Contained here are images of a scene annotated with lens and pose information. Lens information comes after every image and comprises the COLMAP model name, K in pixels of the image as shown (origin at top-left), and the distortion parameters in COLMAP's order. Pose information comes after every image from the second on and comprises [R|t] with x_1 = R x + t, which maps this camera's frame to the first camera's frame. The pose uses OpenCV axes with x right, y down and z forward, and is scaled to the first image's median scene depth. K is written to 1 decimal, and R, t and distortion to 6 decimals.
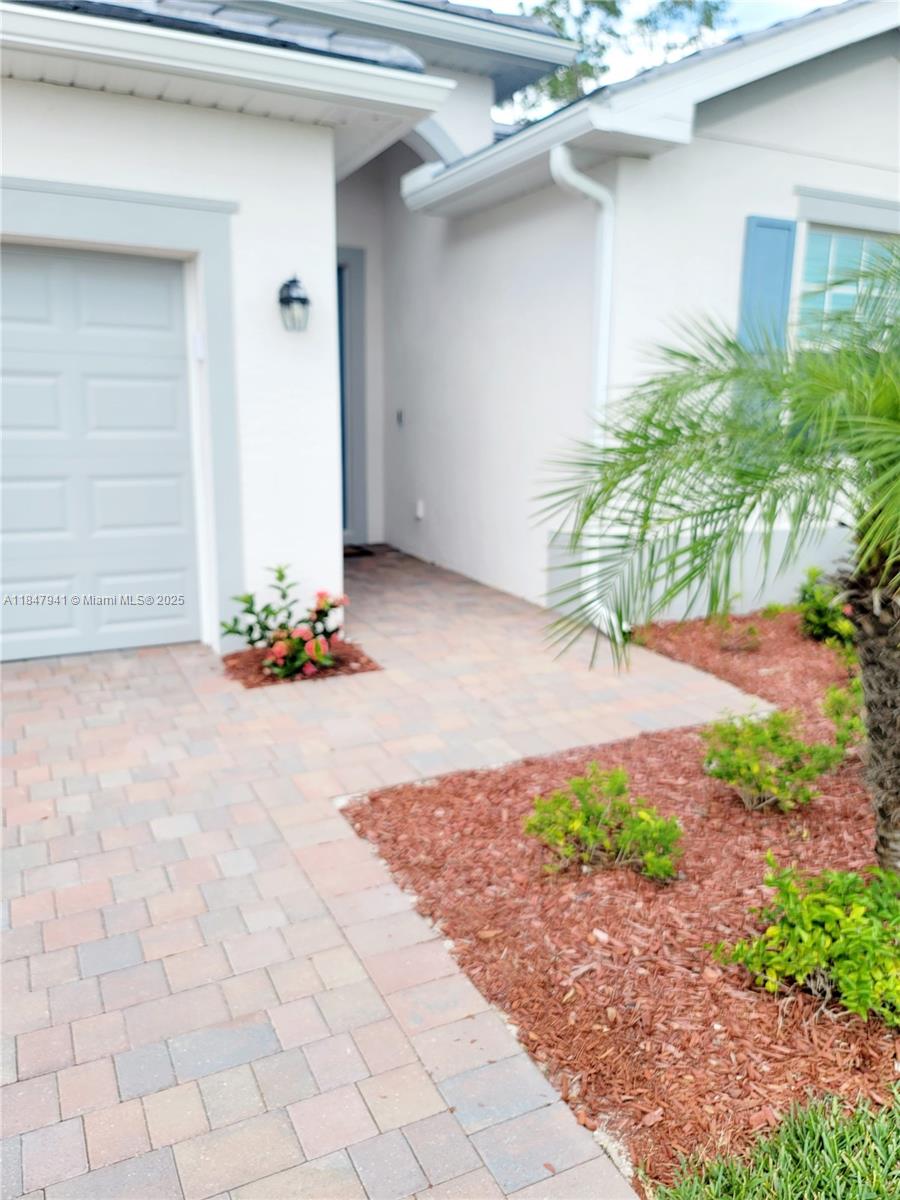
lens RADIAL K [[888.0, 0, 449.8], [0, 888.0, 594.1], [0, 0, 1]] dist [0.070726, -0.065689]
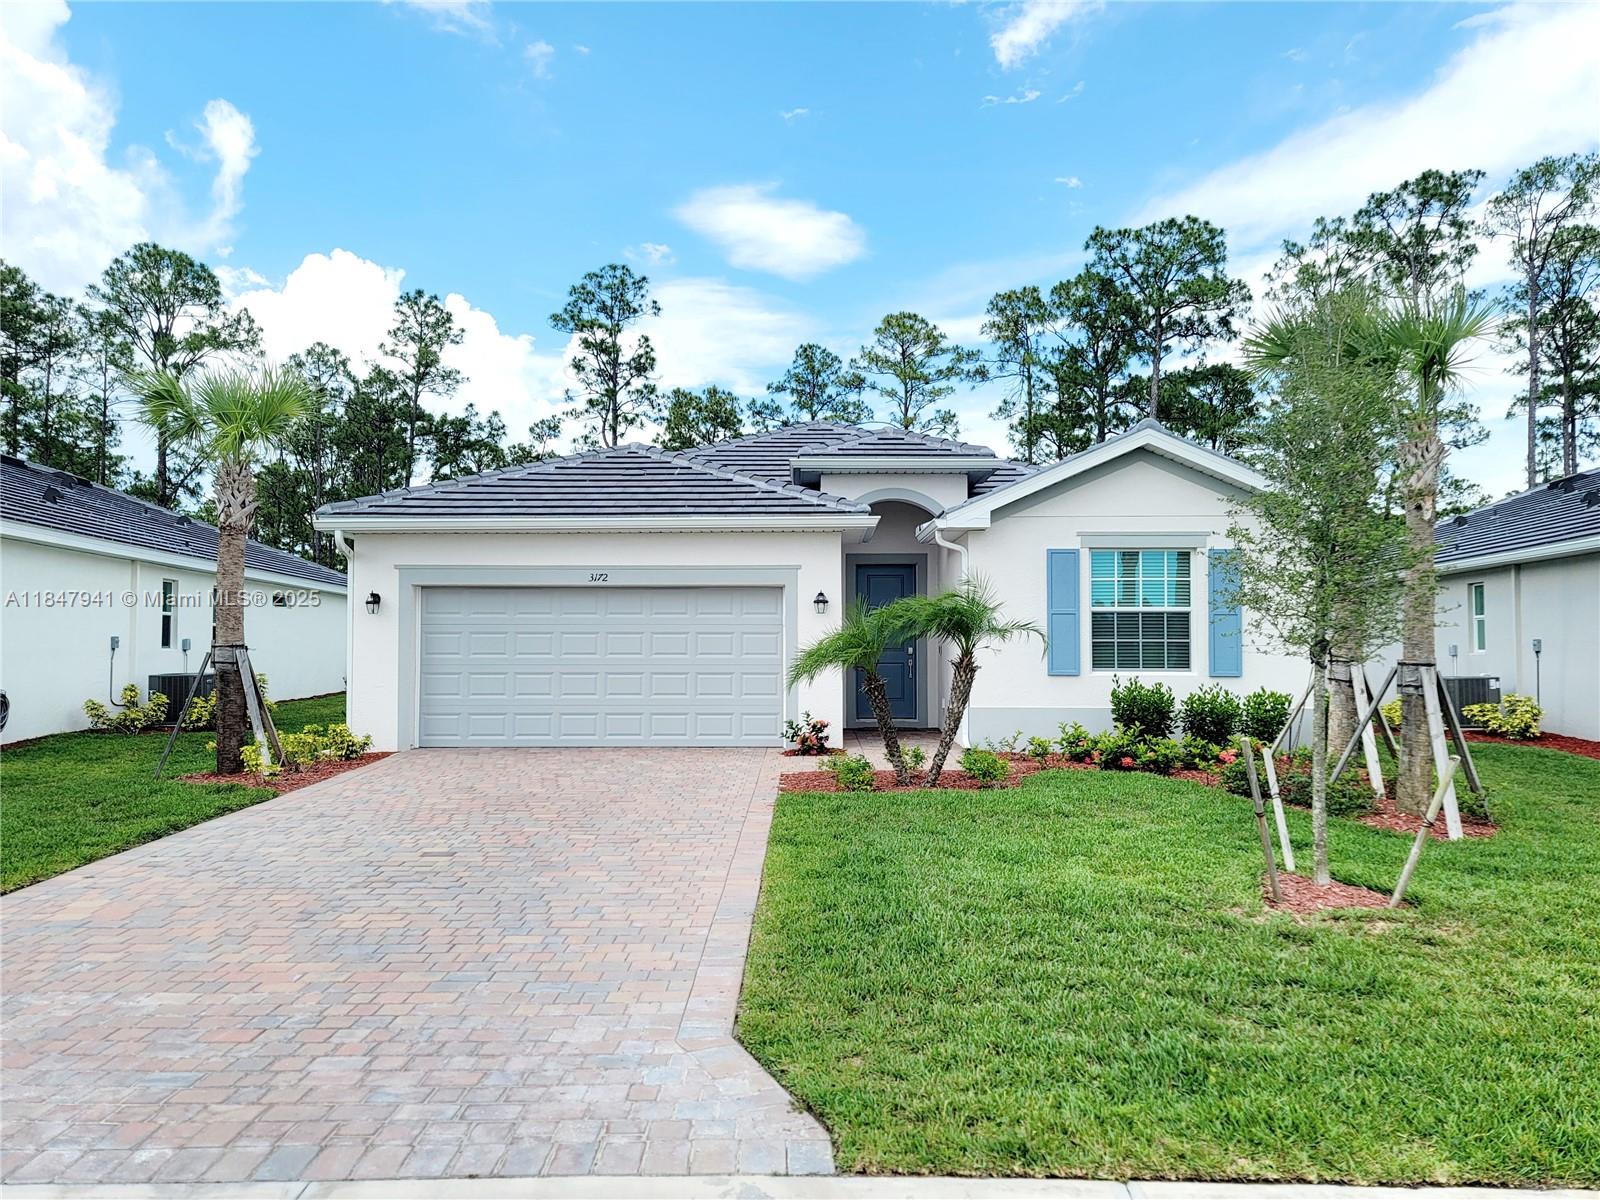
lens RADIAL K [[1184.0, 0, 803.8], [0, 1184.0, 584.8], [0, 0, 1]] dist [0.070726, -0.065689]
pose [[0.889533, -0.036085, -0.455443, 1.186570], [-0.080274, 0.969023, -0.233562, 0.359286], [0.449763, 0.244321, 0.859081, -1.691967]]
